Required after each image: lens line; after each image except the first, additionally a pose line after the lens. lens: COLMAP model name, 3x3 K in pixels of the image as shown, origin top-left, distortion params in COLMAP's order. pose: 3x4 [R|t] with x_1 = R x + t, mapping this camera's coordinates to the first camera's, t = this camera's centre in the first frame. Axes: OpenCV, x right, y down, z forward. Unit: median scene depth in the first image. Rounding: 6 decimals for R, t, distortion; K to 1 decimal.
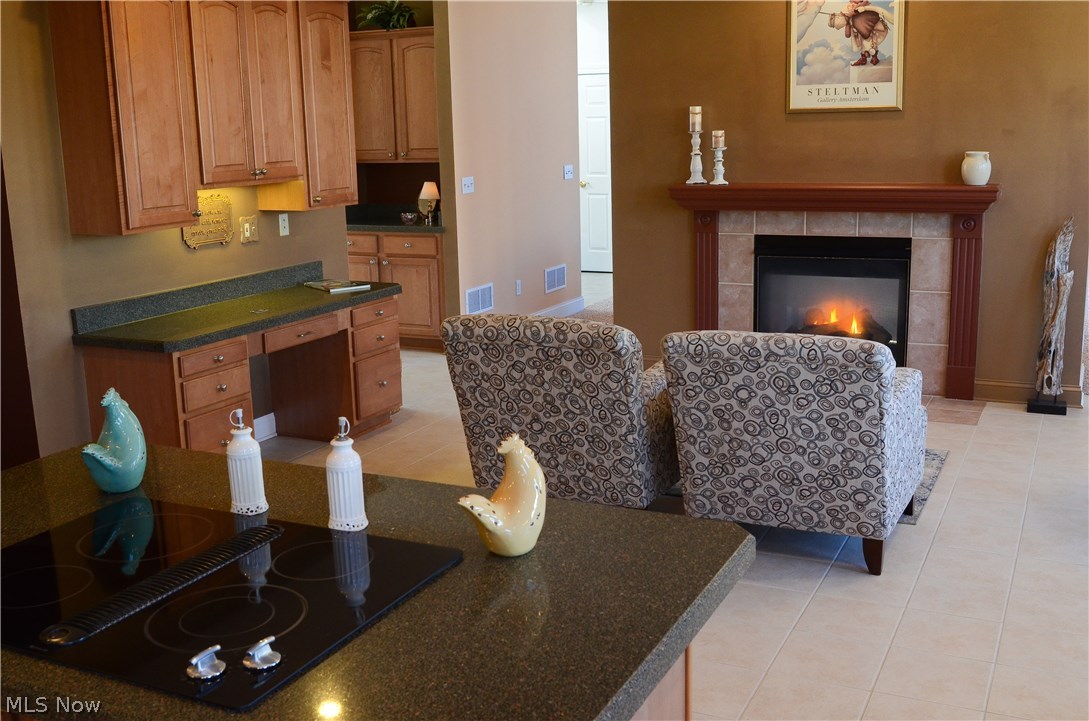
lens RADIAL K [[1144.1, 0, 548.4], [0, 1144.1, 358.1], [0, 0, 1]] dist [-0.026462, 0.000000]
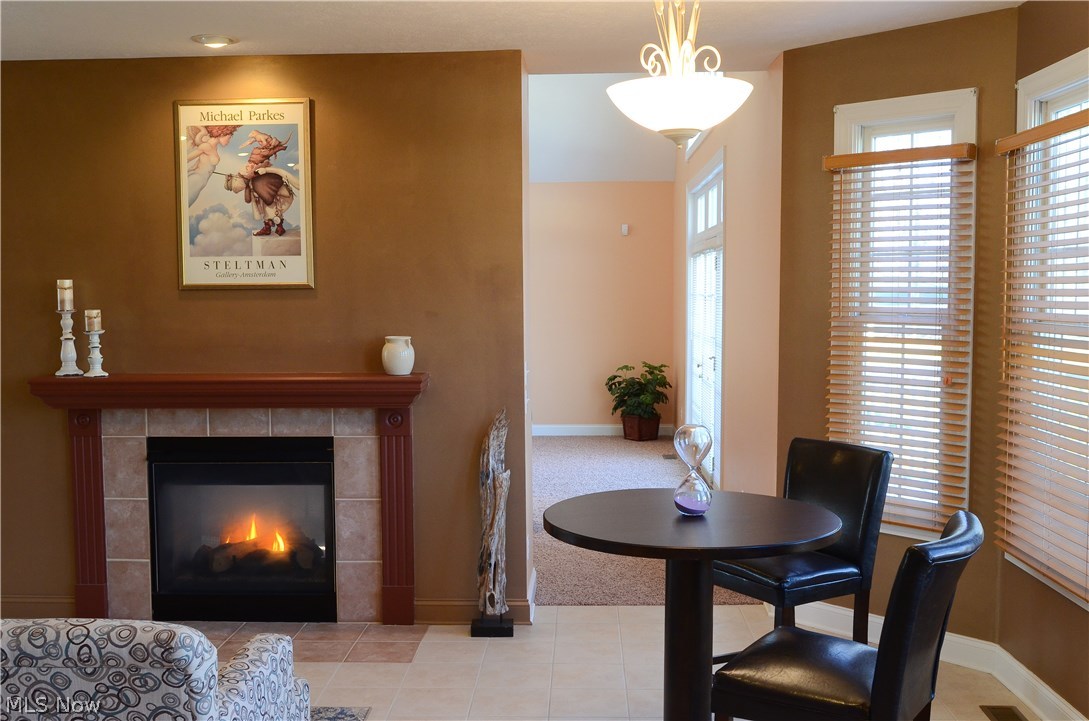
lens RADIAL K [[1144.1, 0, 542.6], [0, 1144.1, 362.3], [0, 0, 1]] dist [-0.026462, 0.000000]
pose [[0.916870, -0.007775, 0.399110, 0.124440], [0.066225, 0.988918, -0.132874, -0.037559], [-0.393654, 0.148260, 0.907224, 0.164013]]
